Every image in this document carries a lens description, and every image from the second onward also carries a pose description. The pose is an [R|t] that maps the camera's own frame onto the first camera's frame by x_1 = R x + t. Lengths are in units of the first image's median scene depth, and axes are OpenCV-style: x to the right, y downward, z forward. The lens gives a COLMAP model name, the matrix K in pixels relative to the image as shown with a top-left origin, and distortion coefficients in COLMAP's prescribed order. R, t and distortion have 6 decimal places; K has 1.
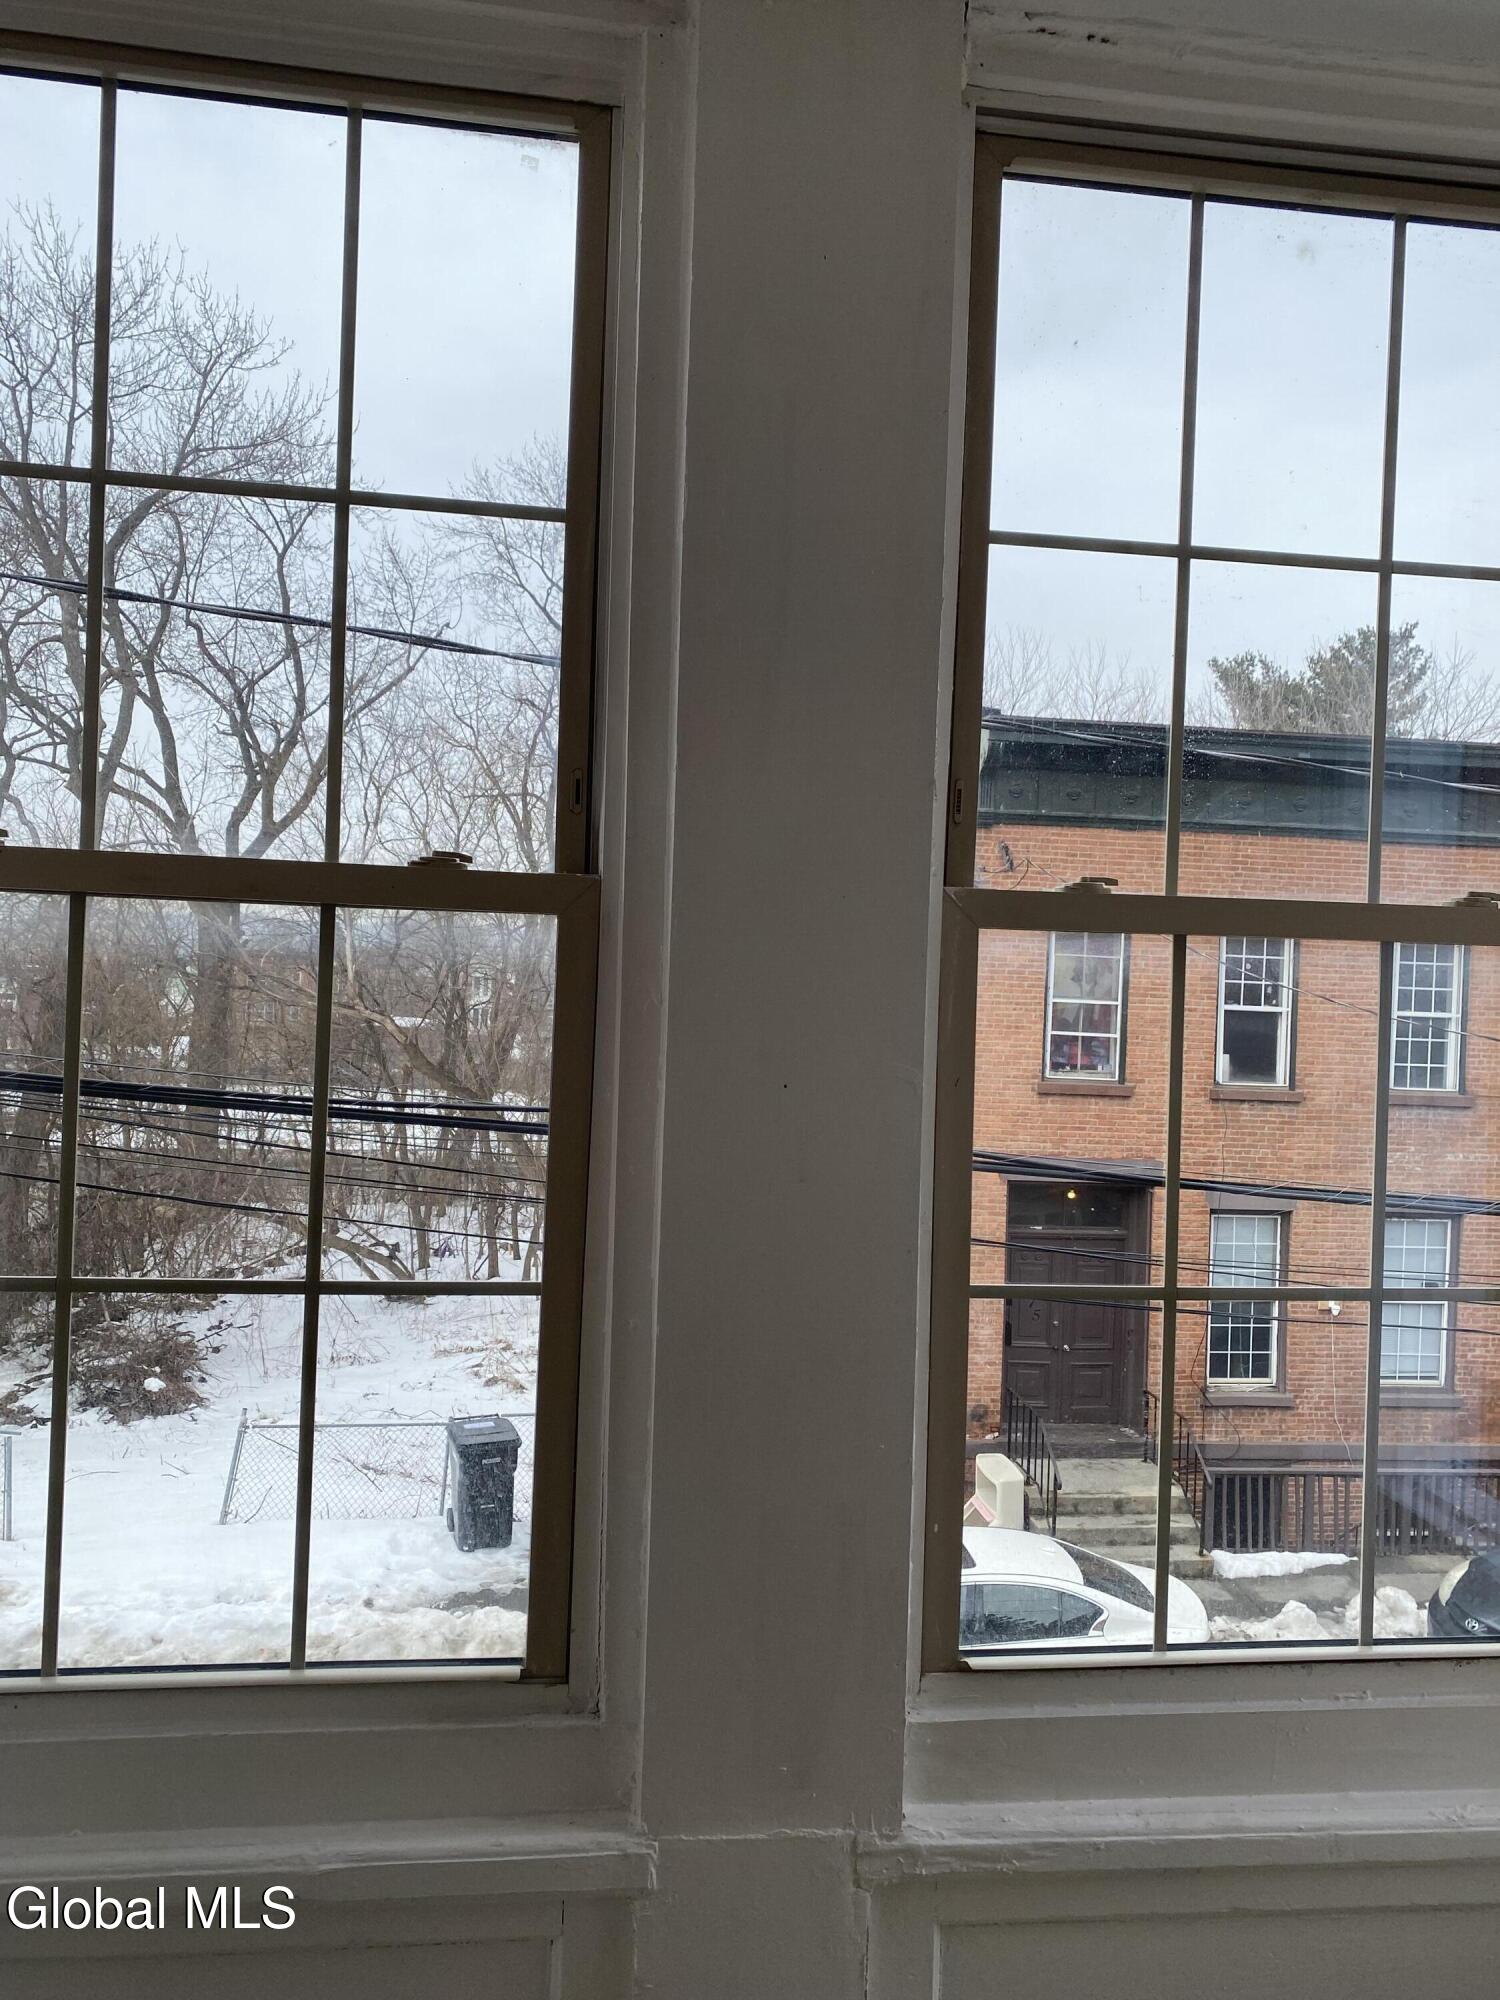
lens RADIAL K [[1525.3, 0, 759.5], [0, 1525.3, 985.0], [0, 0, 1]] dist [0.023357, -0.015217]
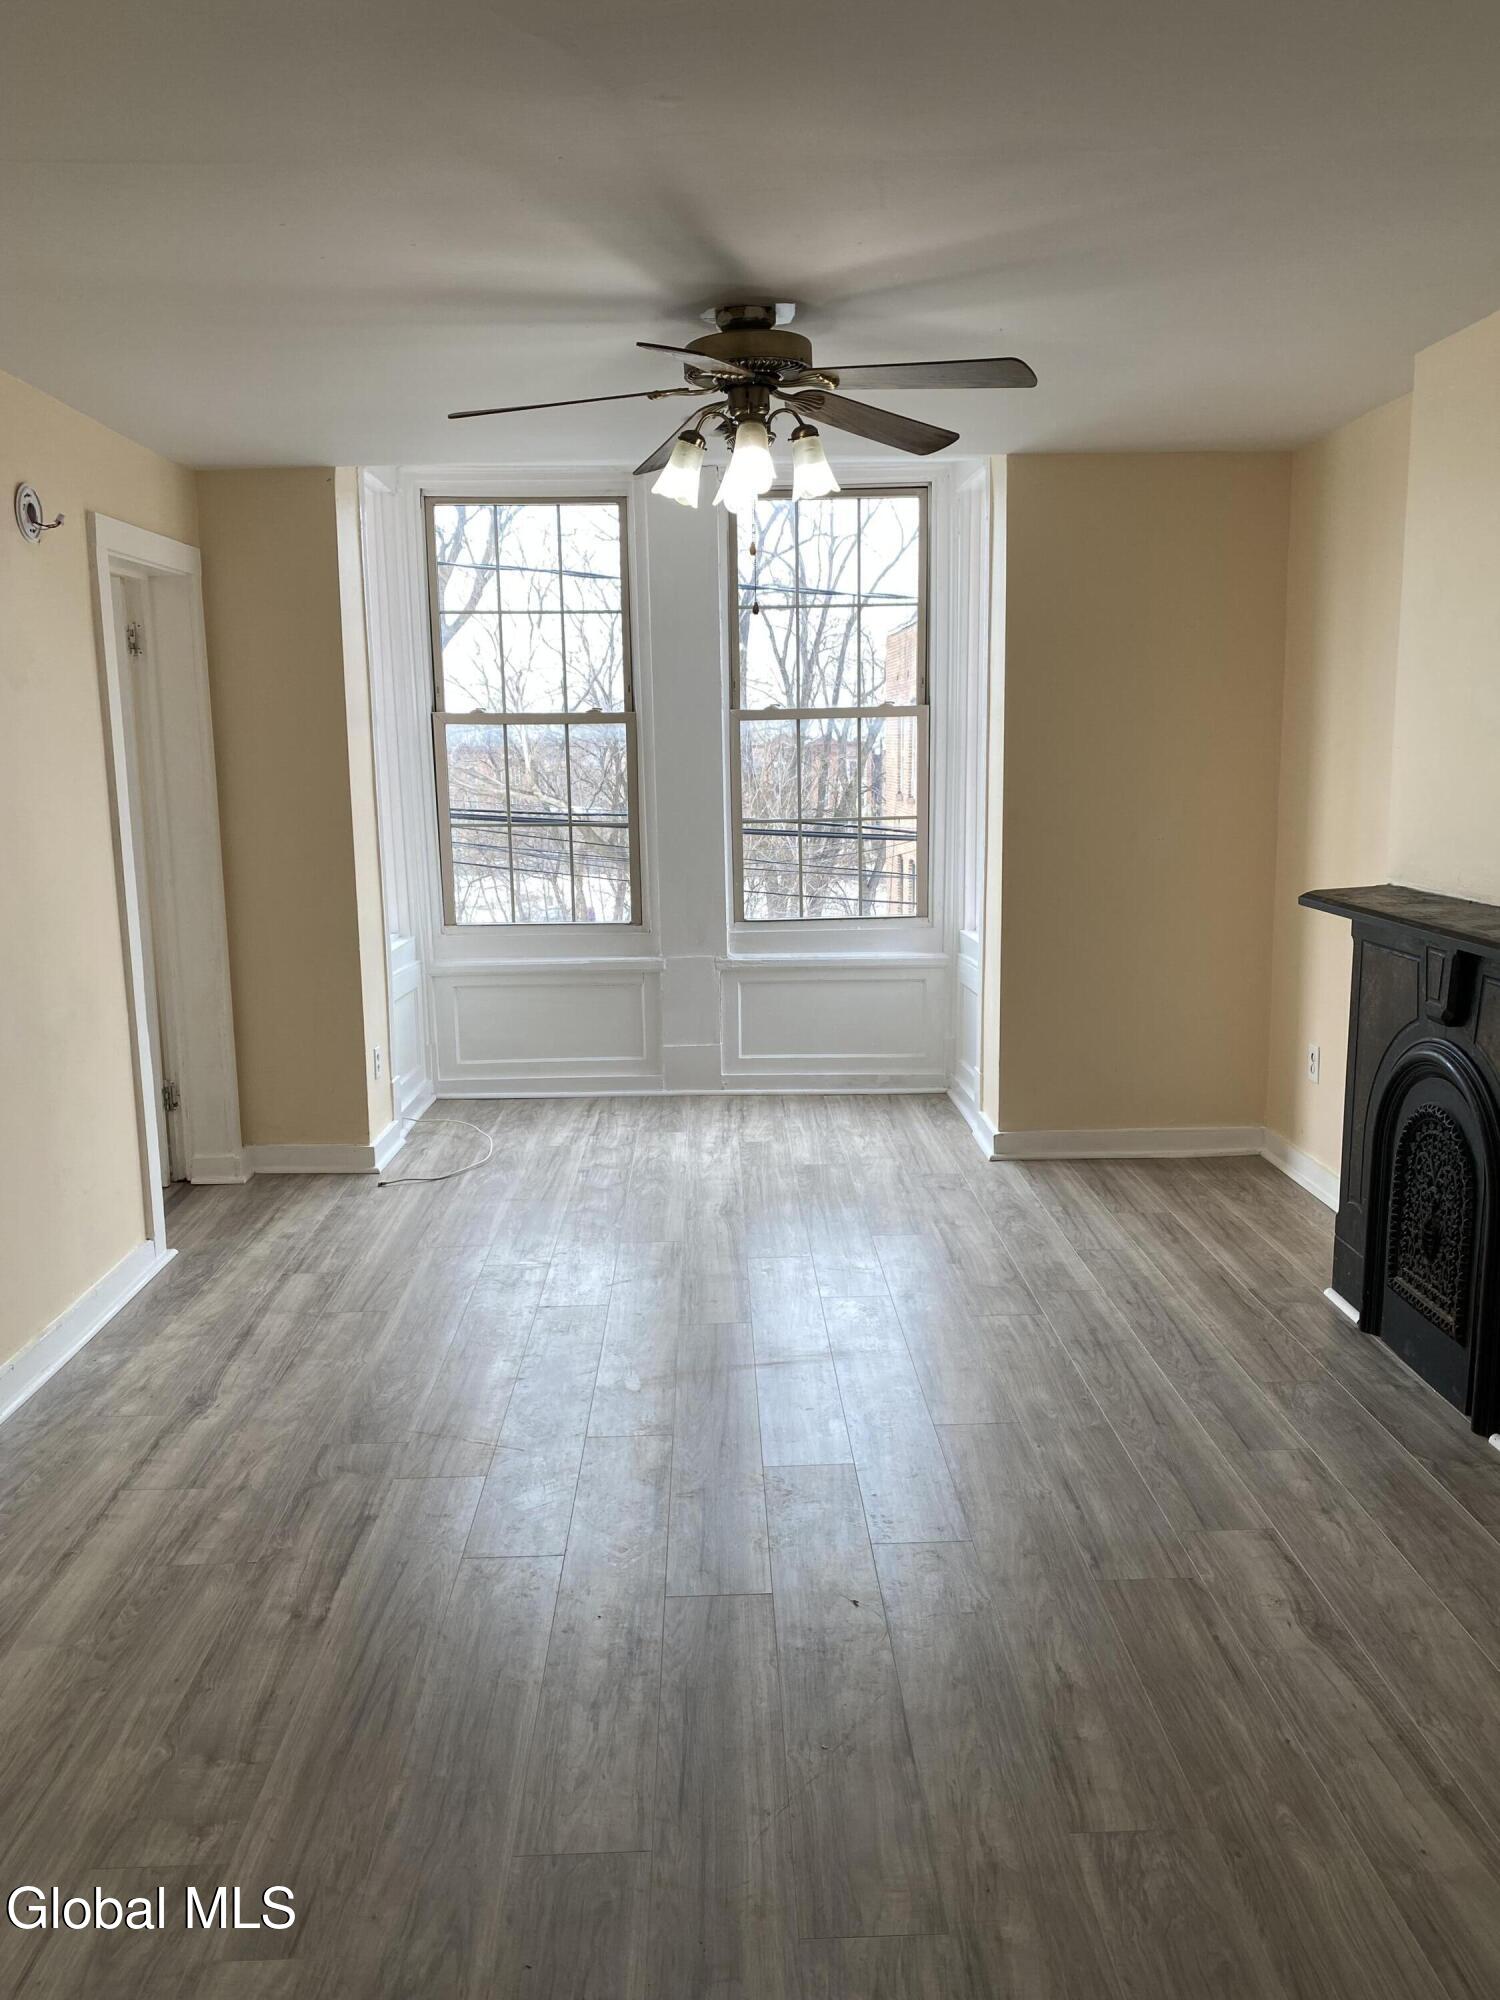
lens RADIAL K [[1525.3, 0, 759.5], [0, 1525.3, 985.0], [0, 0, 1]] dist [0.023357, -0.015217]
pose [[0.993029, -0.033340, -0.113059, 0.574986], [0.049299, 0.988718, 0.141443, 0.071174], [0.107068, -0.146031, 0.983469, -2.648742]]
